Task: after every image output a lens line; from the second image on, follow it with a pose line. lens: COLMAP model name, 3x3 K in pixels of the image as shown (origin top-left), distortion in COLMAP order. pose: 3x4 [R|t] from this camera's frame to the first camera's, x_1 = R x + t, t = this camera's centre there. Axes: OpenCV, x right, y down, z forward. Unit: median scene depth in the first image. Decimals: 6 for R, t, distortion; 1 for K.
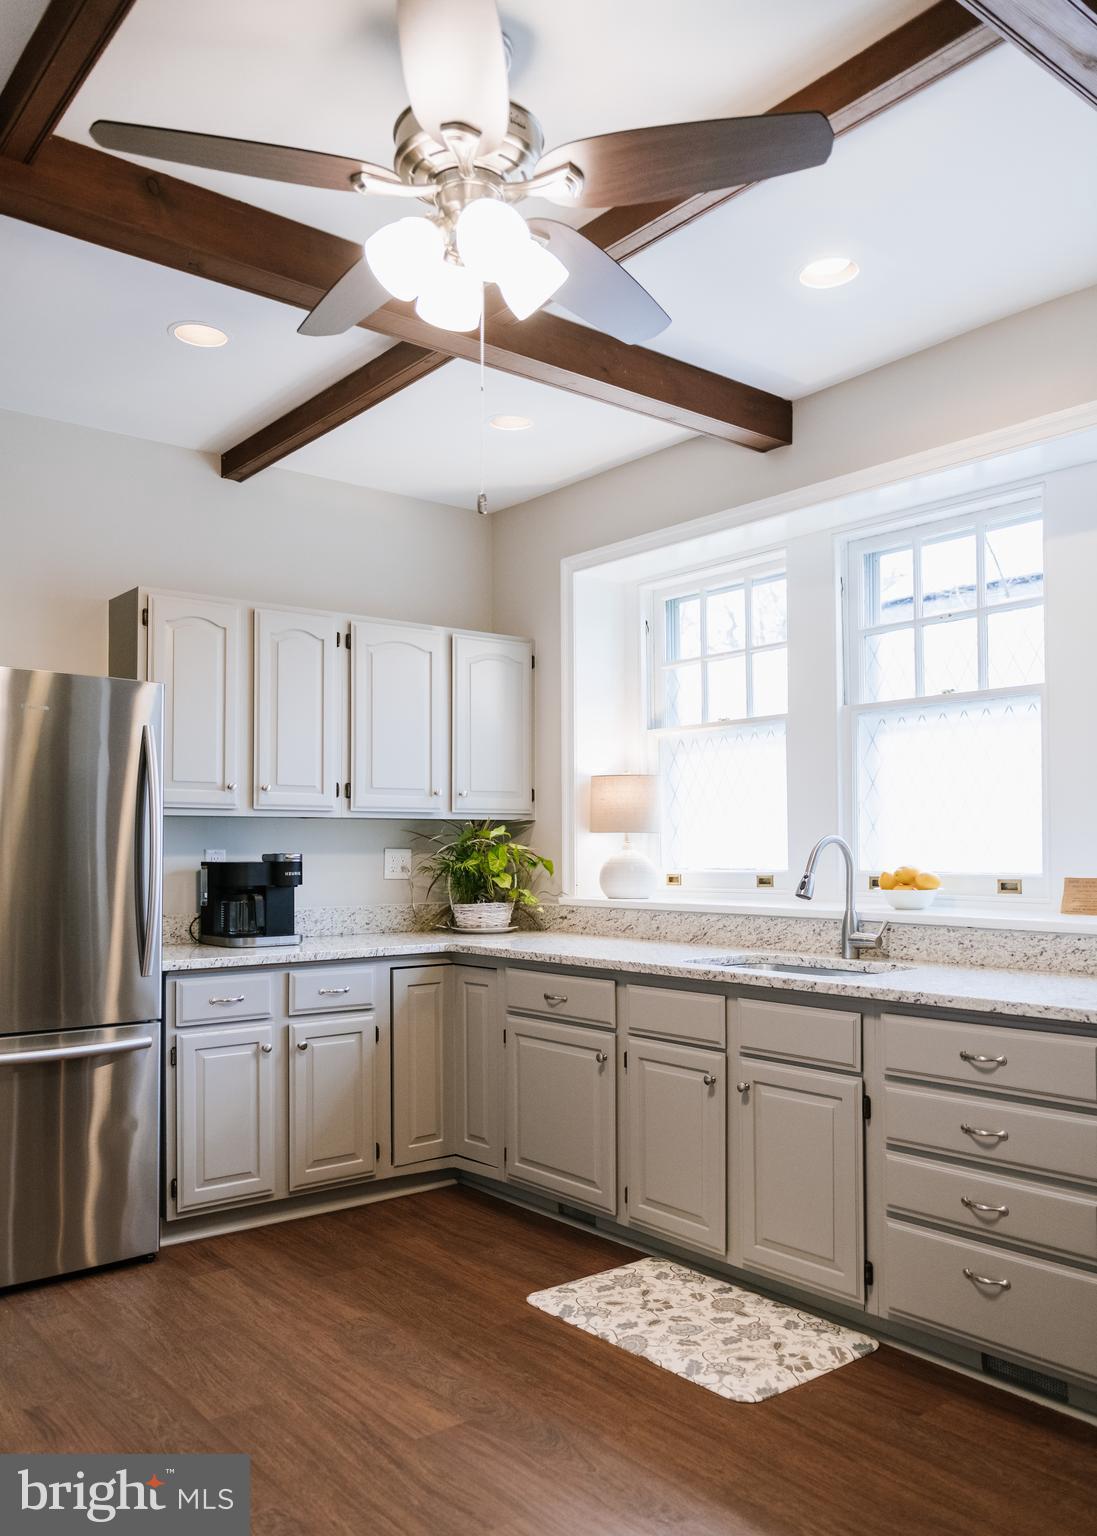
lens RADIAL K [[1205.8, 0, 549.4], [0, 1205.8, 824.1], [0, 0, 1]] dist [0.000300, -0.015041]
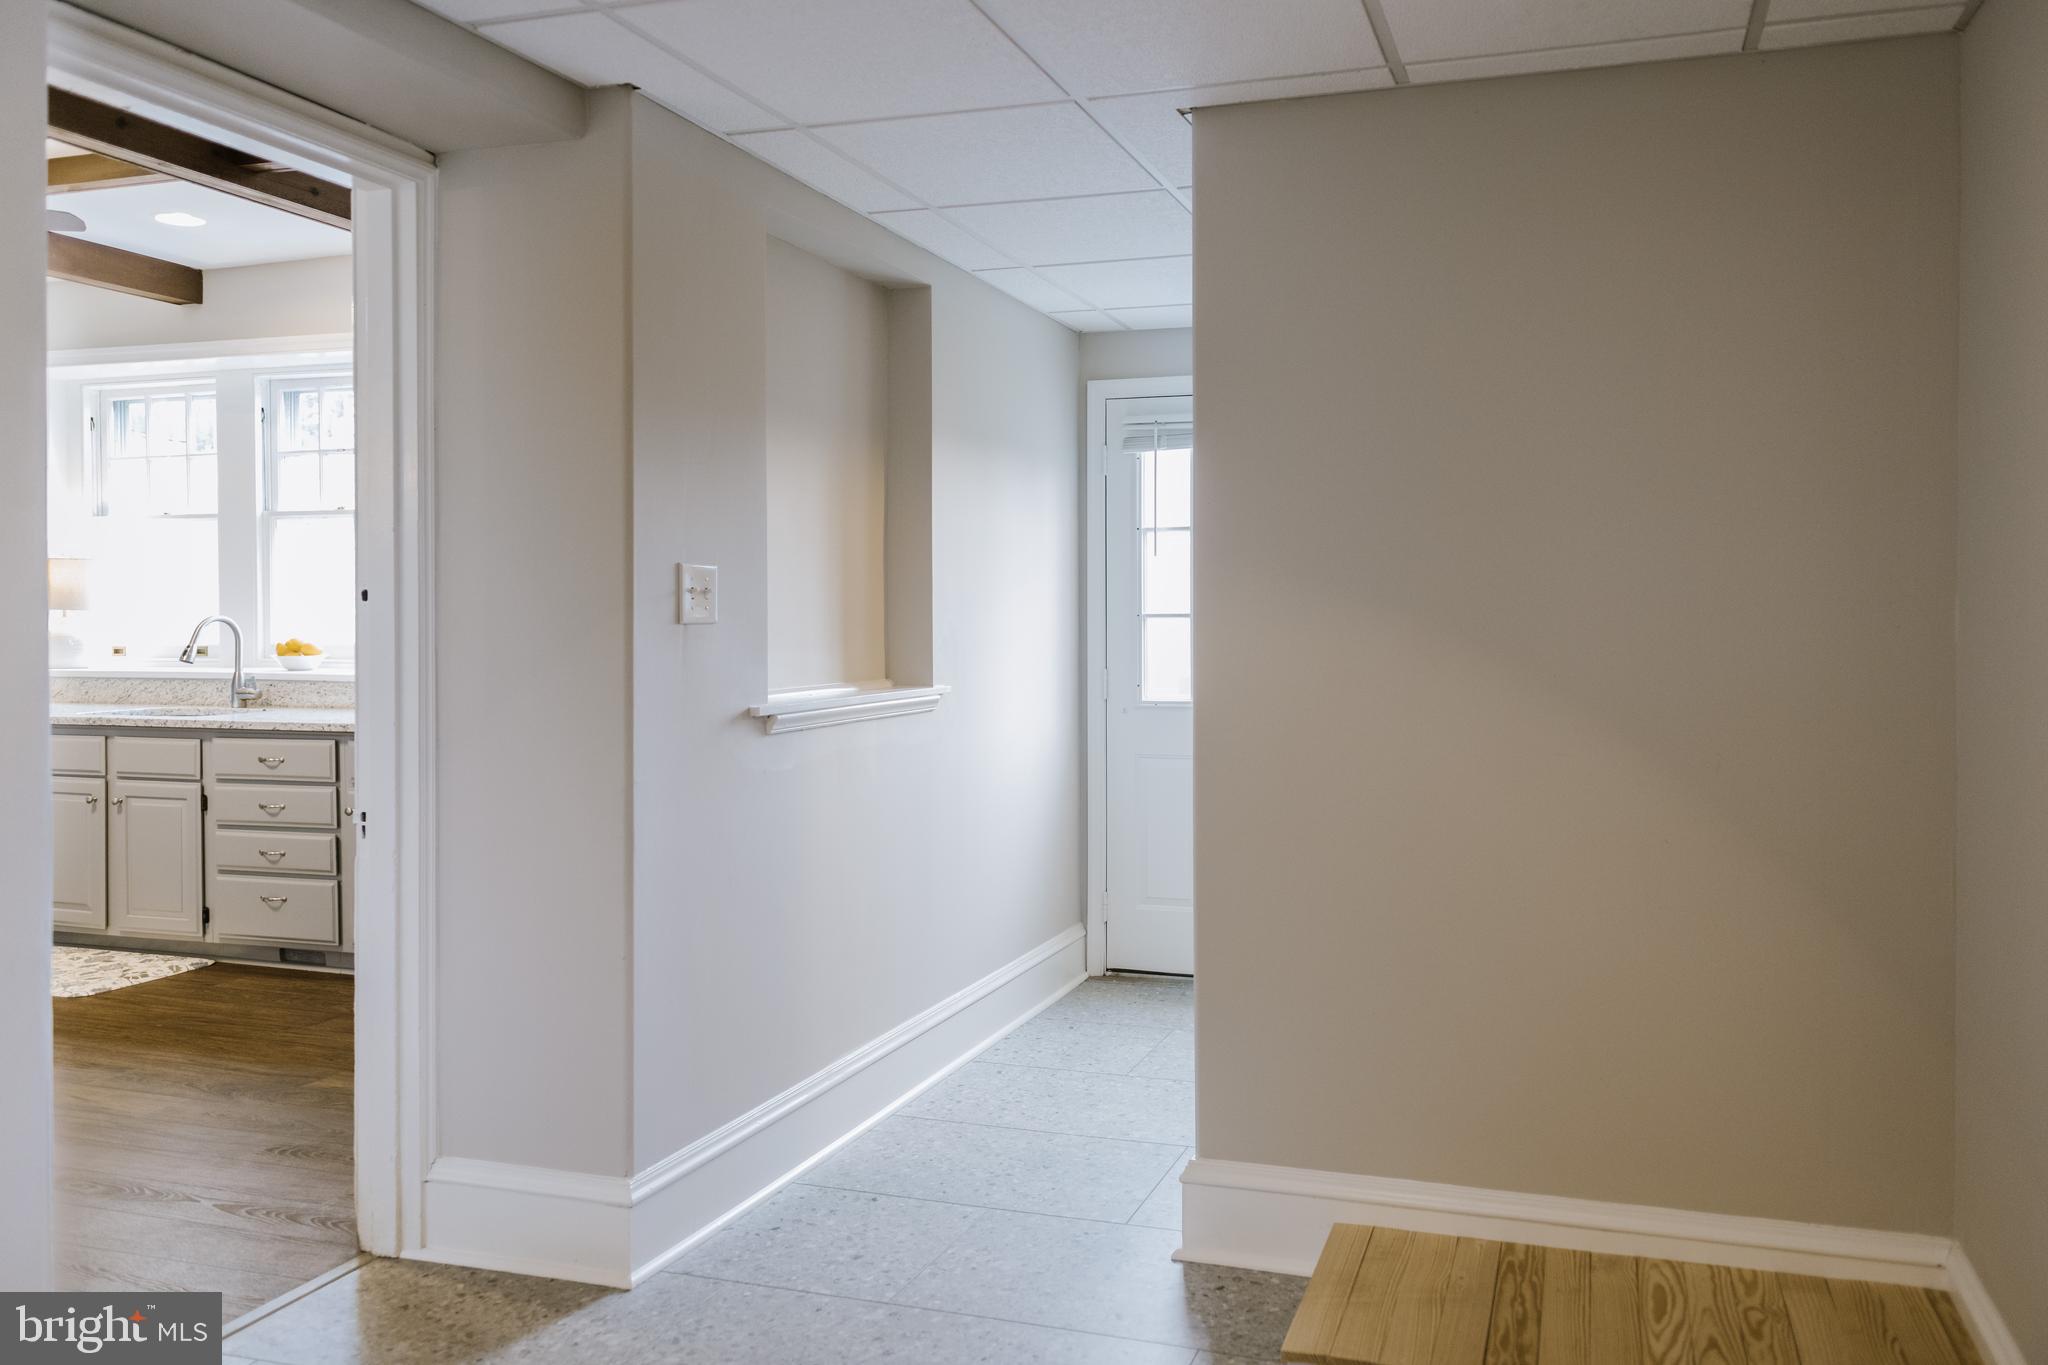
lens RADIAL K [[1432.7, 0, 1156.1], [0, 1432.7, 632.5], [0, 0, 1]] dist [0.018565, -0.005099]
pose [[0.822123, -0.003029, 0.569302, 0.169405], [-0.014908, 0.999528, 0.026847, -0.028662], [-0.569115, -0.030559, 0.821690, -0.859735]]
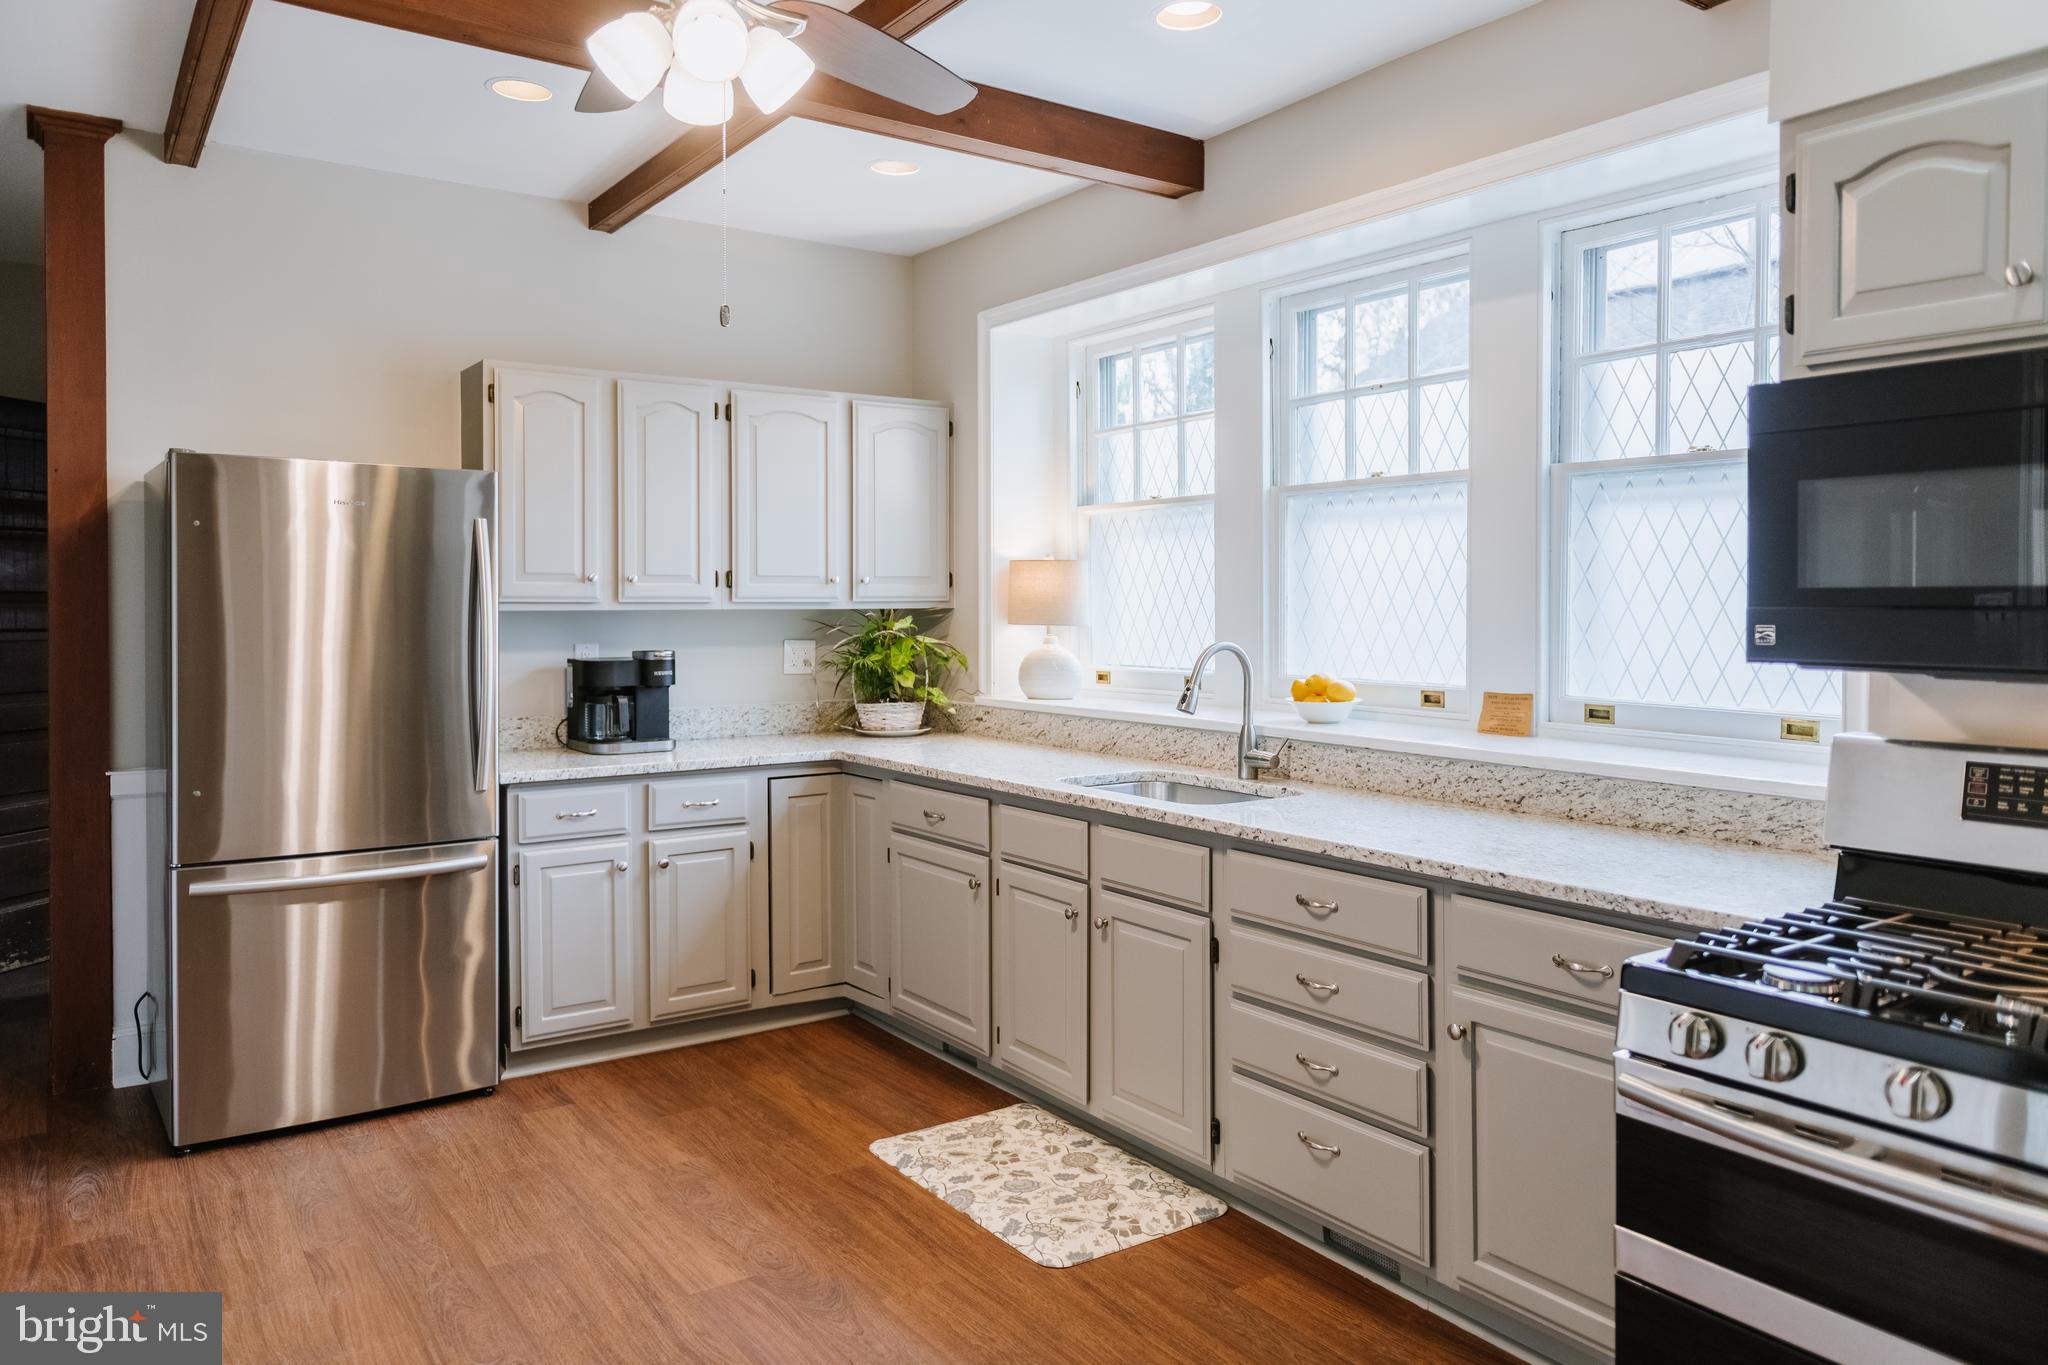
lens RADIAL K [[1432.7, 0, 1021.8], [0, 1432.7, 625.2], [0, 0, 1]] dist [0.018565, -0.005099]
pose [[0.997419, 0.002897, -0.071748, 0.153019], [-0.000244, 0.999317, 0.036961, -0.039869], [0.071806, -0.036848, 0.996738, -0.063655]]
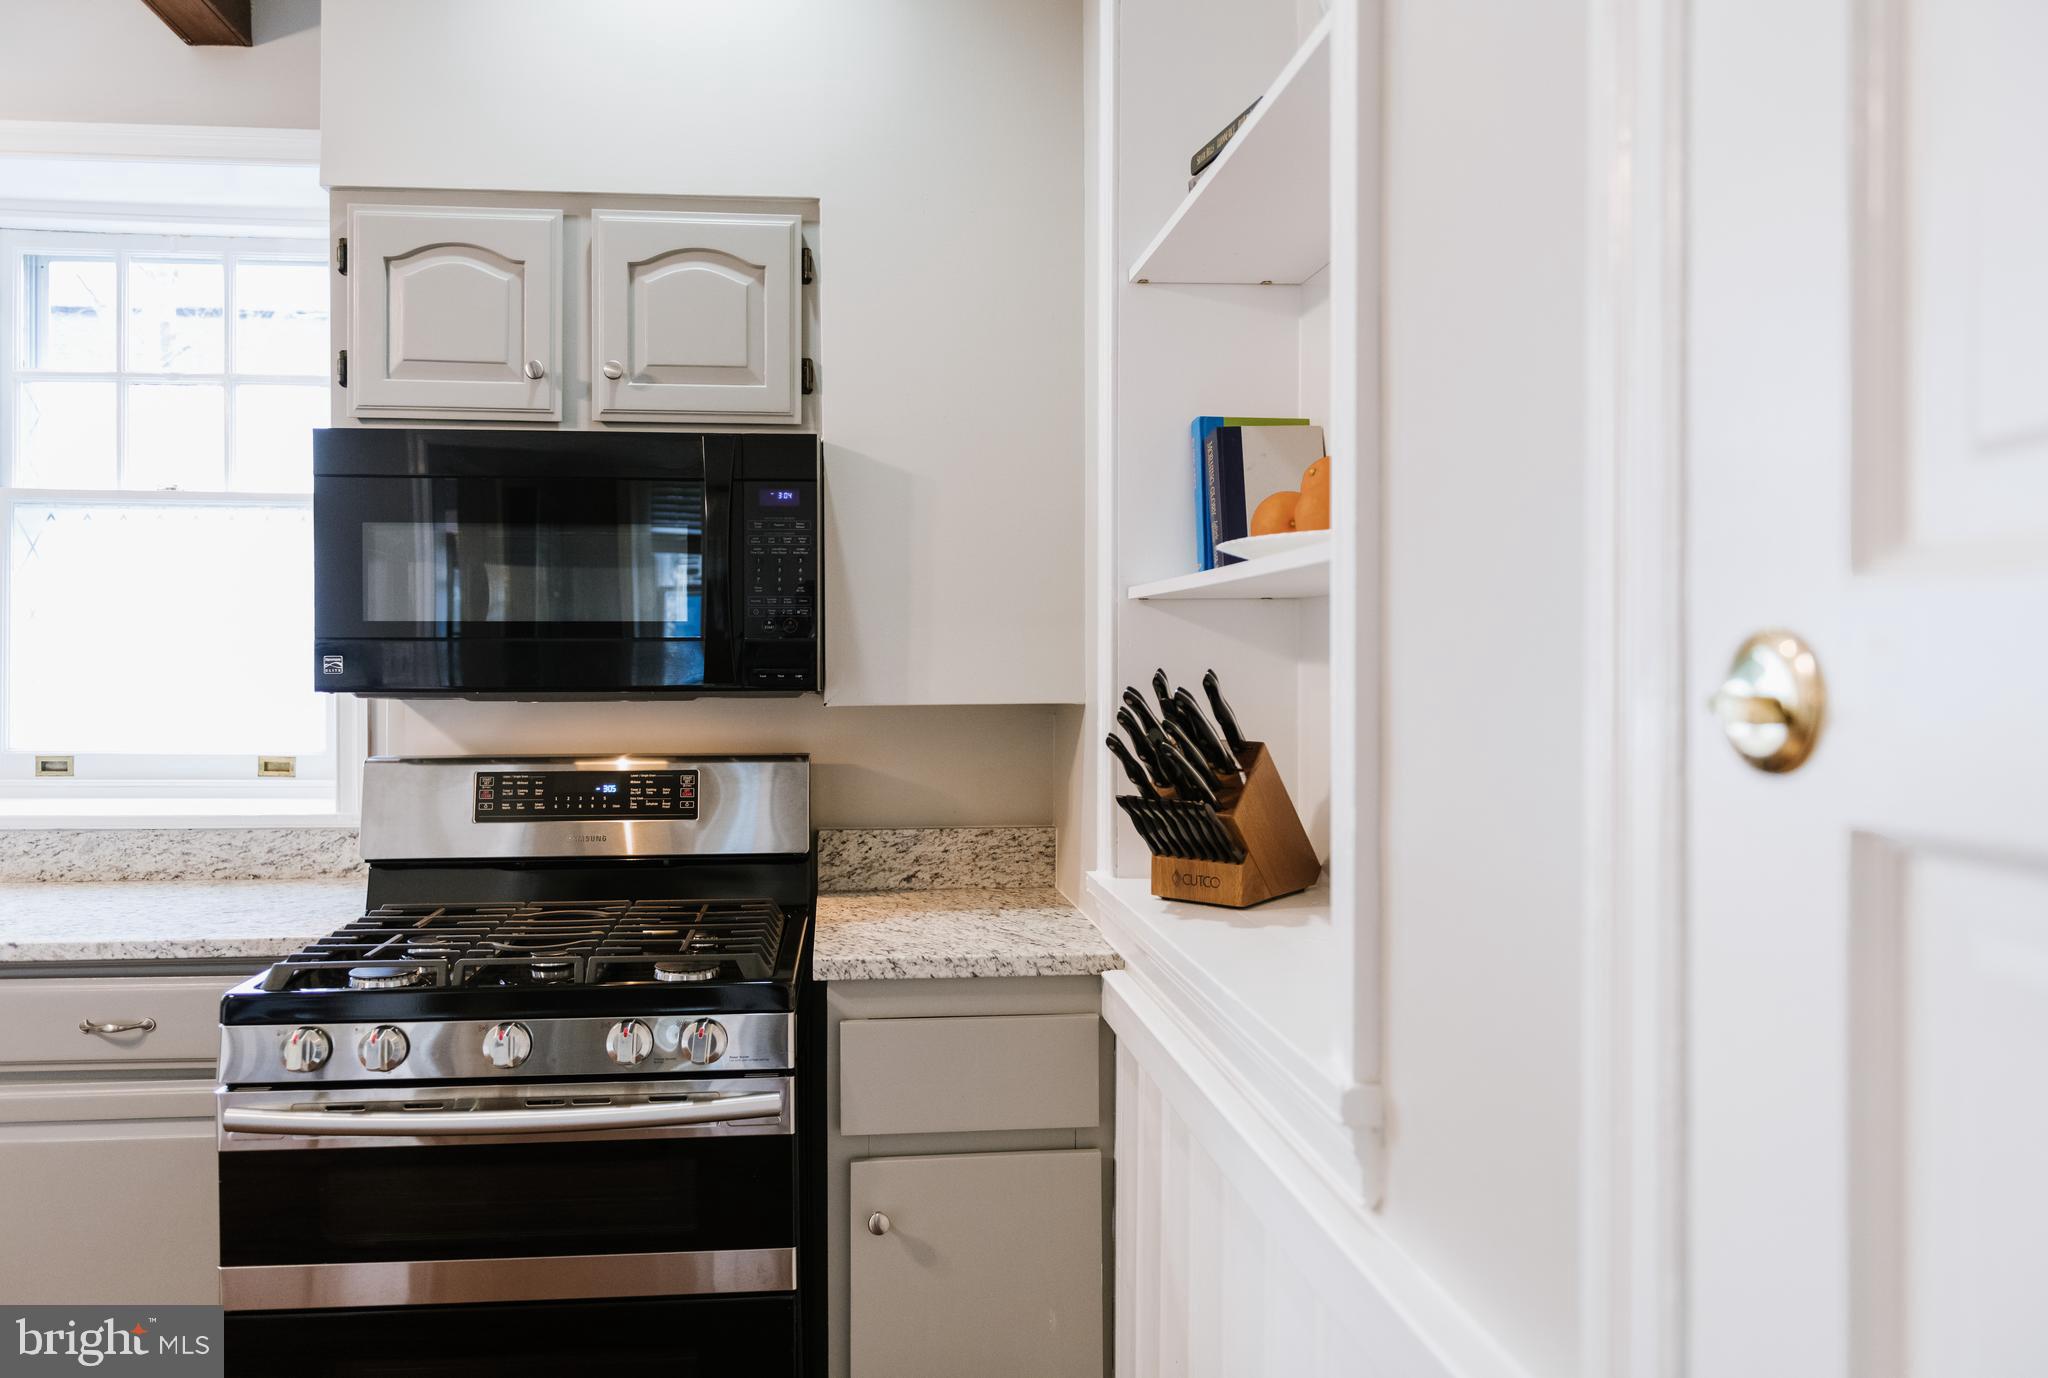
lens RADIAL K [[1444.7, 0, 977.7], [0, 1444.7, 673.0], [0, 0, 1]] dist [-0.010464, 0.005406]
pose [[0.560113, -0.005251, 0.828399, 0.061683], [-0.017465, 0.999683, 0.018145, -0.028450], [-0.828232, -0.024631, 0.559844, -0.041013]]
